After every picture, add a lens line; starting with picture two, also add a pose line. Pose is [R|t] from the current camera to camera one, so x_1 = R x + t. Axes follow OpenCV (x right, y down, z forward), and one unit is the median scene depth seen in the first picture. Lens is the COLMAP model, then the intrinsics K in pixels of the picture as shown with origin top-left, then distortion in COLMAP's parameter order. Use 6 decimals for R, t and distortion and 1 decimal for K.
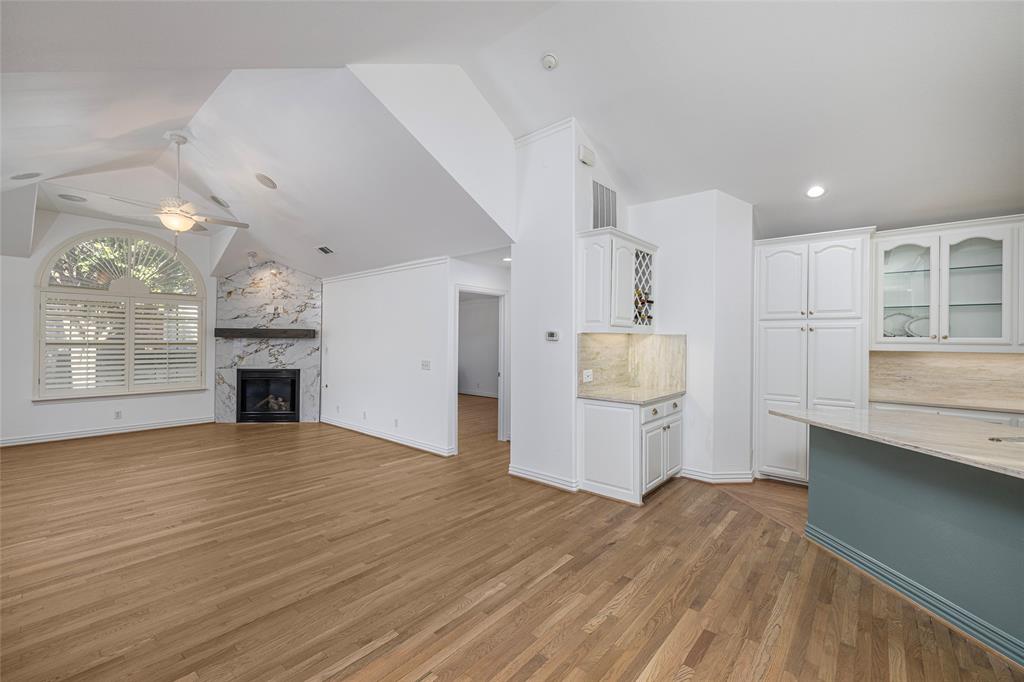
lens RADIAL K [[429.0, 0, 510.0], [0, 429.0, 333.2], [0, 0, 1]] dist [0.000208, 0.001568]
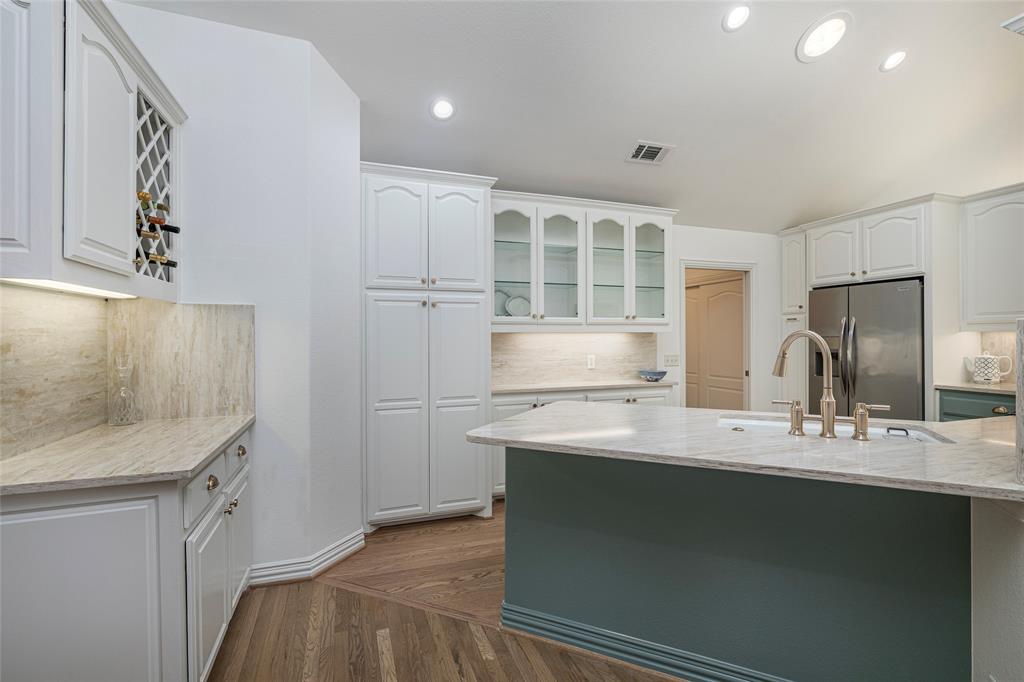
lens RADIAL K [[461.9, 0, 510.0], [0, 461.9, 340.2], [0, 0, 1]] dist [-0.001734, 0.000380]
pose [[0.493632, -0.018820, 0.869467, 0.082983], [-0.004738, 0.999693, 0.024329, 0.029671], [-0.869658, -0.016129, 0.493391, 0.458350]]
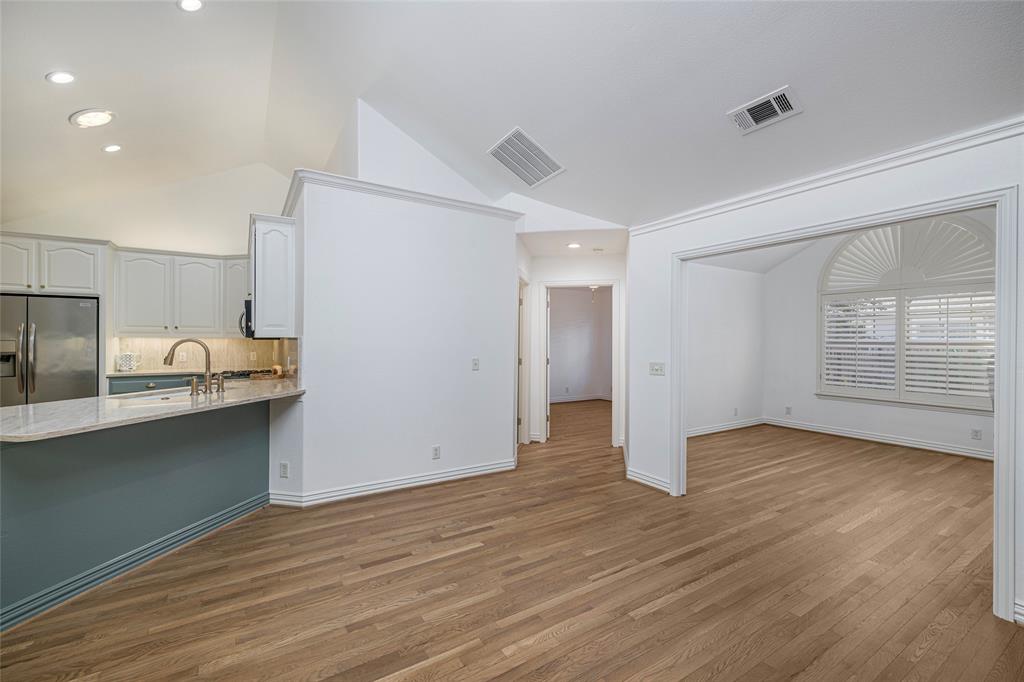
lens RADIAL K [[429.0, 0, 510.0], [0, 429.0, 337.9], [0, 0, 1]] dist [0.000208, 0.001568]
pose [[-0.955360, -0.014045, 0.295112, -0.127738], [-0.019739, 0.999672, -0.016324, 0.030262], [-0.294785, -0.021420, -0.955323, 0.938858]]
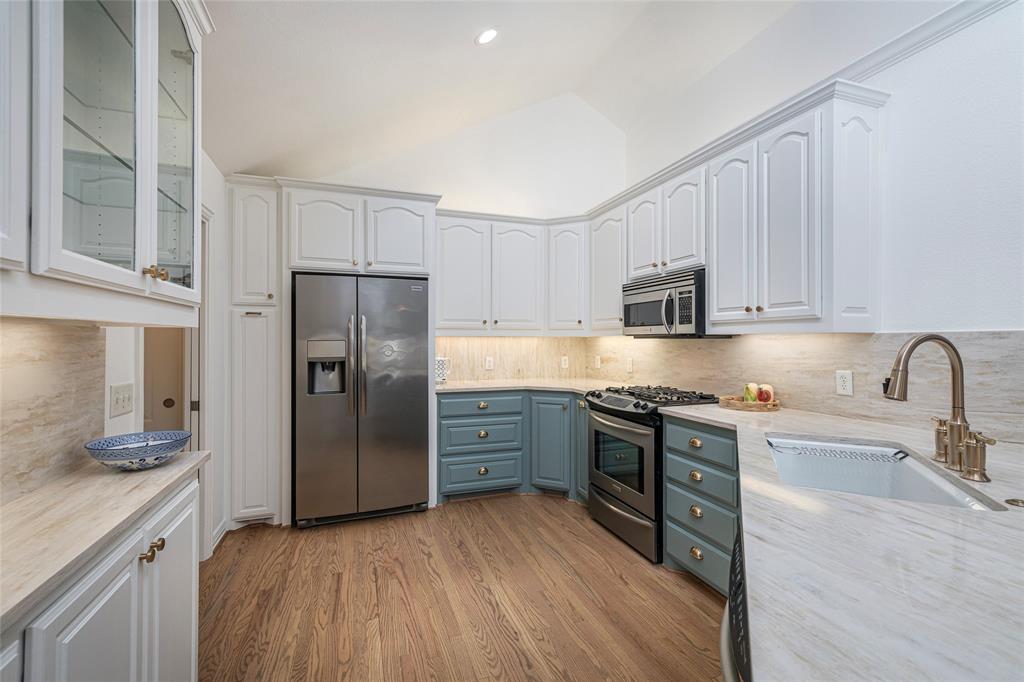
lens RADIAL K [[429.0, 0, 507.5], [0, 429.0, 340.6], [0, 0, 1]] dist [0.000208, 0.001568]
pose [[-0.870183, -0.013604, 0.492541, 0.674751], [-0.019373, 0.999790, -0.006612, 0.042057], [-0.492348, -0.015296, -0.870264, 0.798292]]
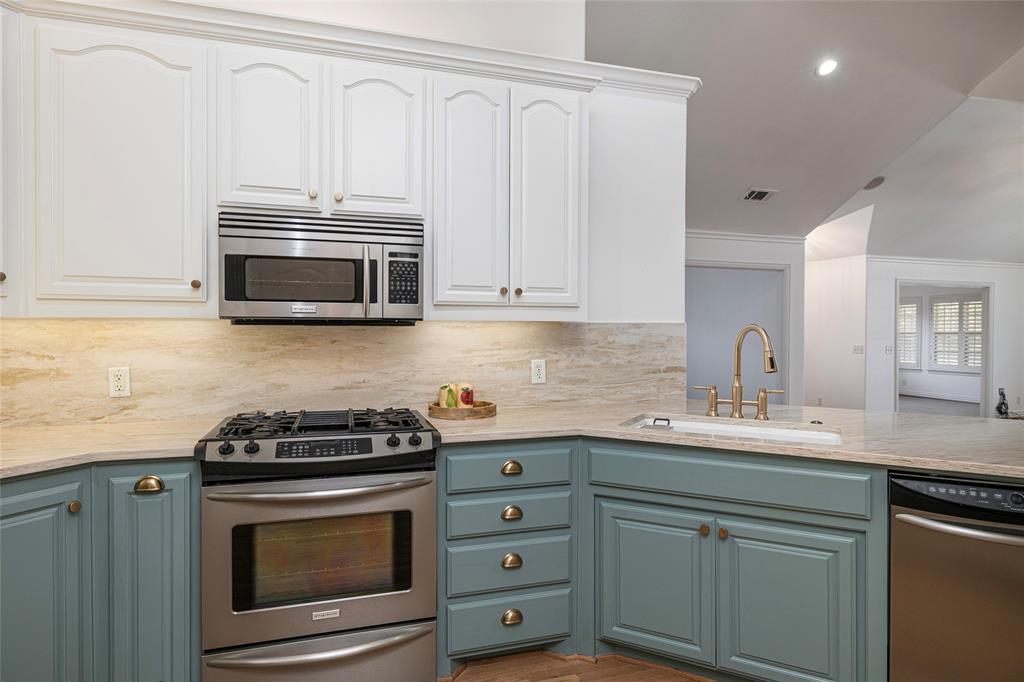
lens RADIAL K [[588.6, 0, 510.4], [0, 588.6, 335.8], [0, 0, 1]] dist [-0.002159, -0.001865]
pose [[-0.524073, -0.007118, -0.851643, 1.151316], [0.003253, 0.999941, -0.010360, 0.045304], [0.851667, -0.008199, -0.524019, 0.521111]]
